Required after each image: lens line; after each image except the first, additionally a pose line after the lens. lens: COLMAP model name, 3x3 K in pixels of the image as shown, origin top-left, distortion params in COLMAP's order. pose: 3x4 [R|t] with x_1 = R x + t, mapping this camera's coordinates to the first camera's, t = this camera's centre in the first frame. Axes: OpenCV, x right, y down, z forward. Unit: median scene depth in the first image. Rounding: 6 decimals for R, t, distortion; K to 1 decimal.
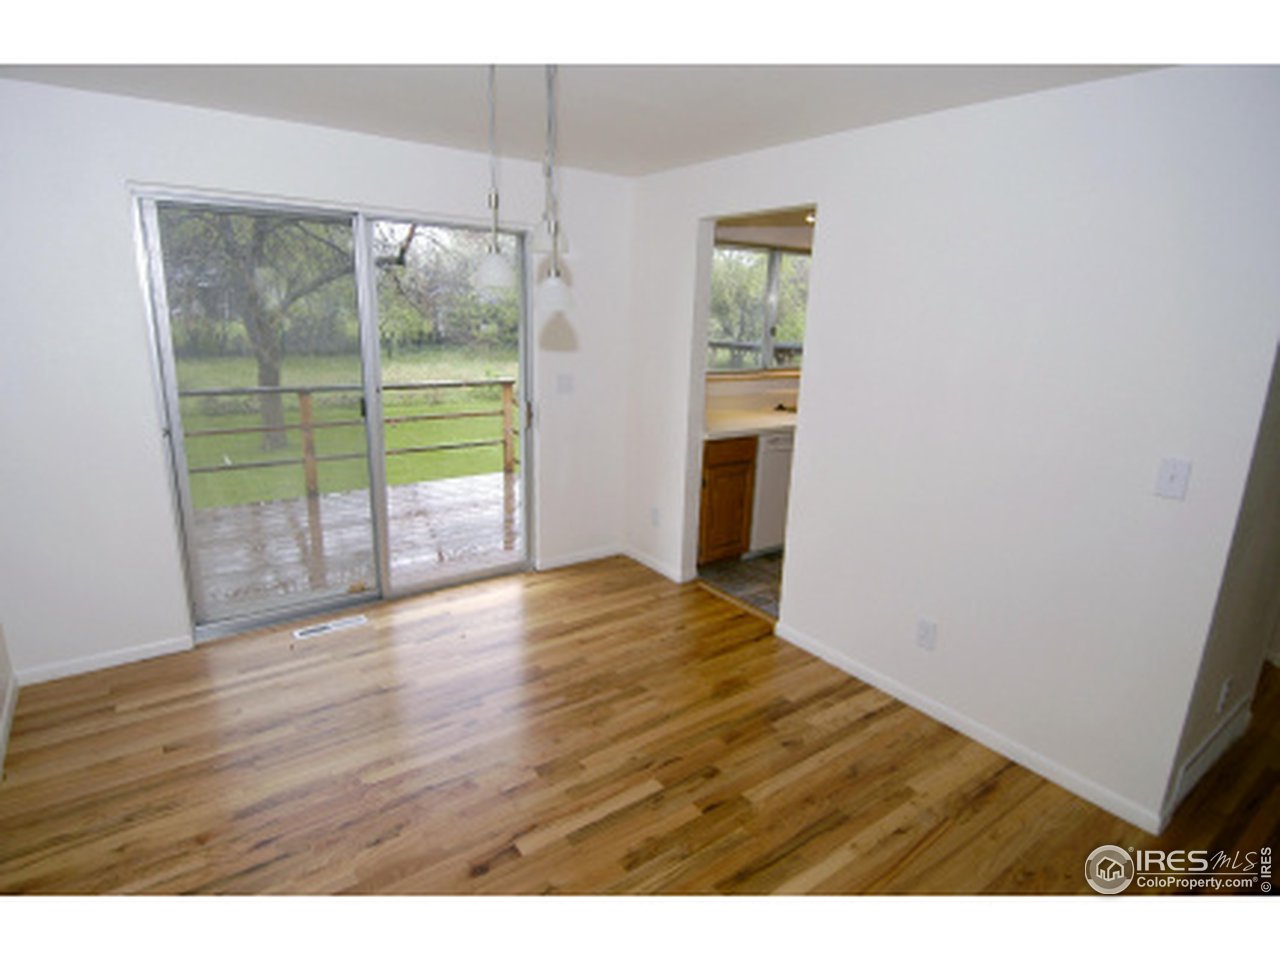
lens RADIAL K [[676.4, 0, 641.8], [0, 676.4, 481.4], [0, 0, 1]] dist [0.003699, -0.000506]
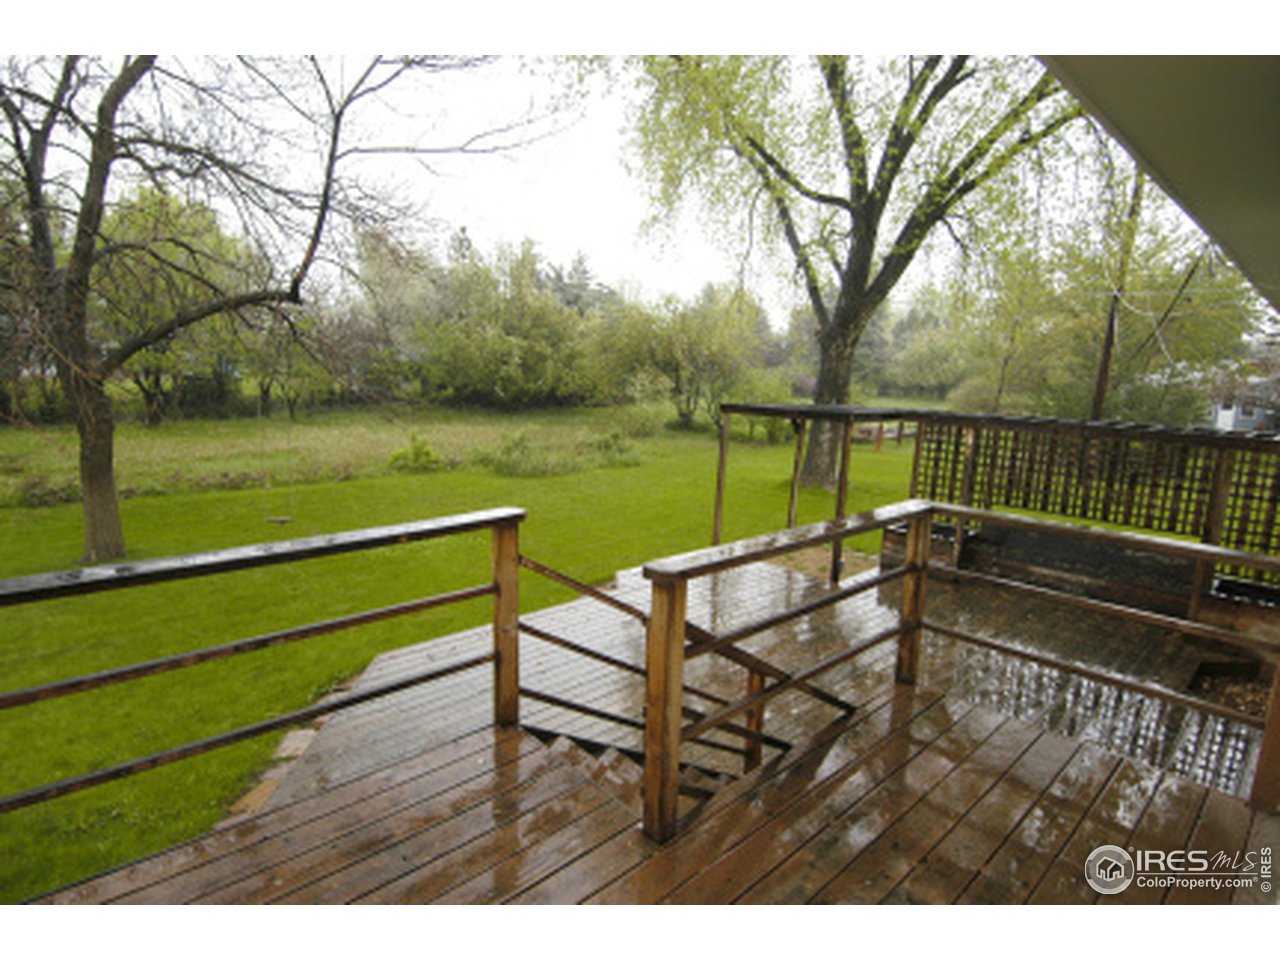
lens RADIAL K [[676.4, 0, 641.8], [0, 676.4, 481.4], [0, 0, 1]] dist [0.003699, -0.000506]
pose [[0.993296, -0.022999, 0.113289, -0.063236], [0.032084, 0.996356, -0.079030, -0.051660], [-0.111059, 0.082135, 0.990414, 0.220905]]
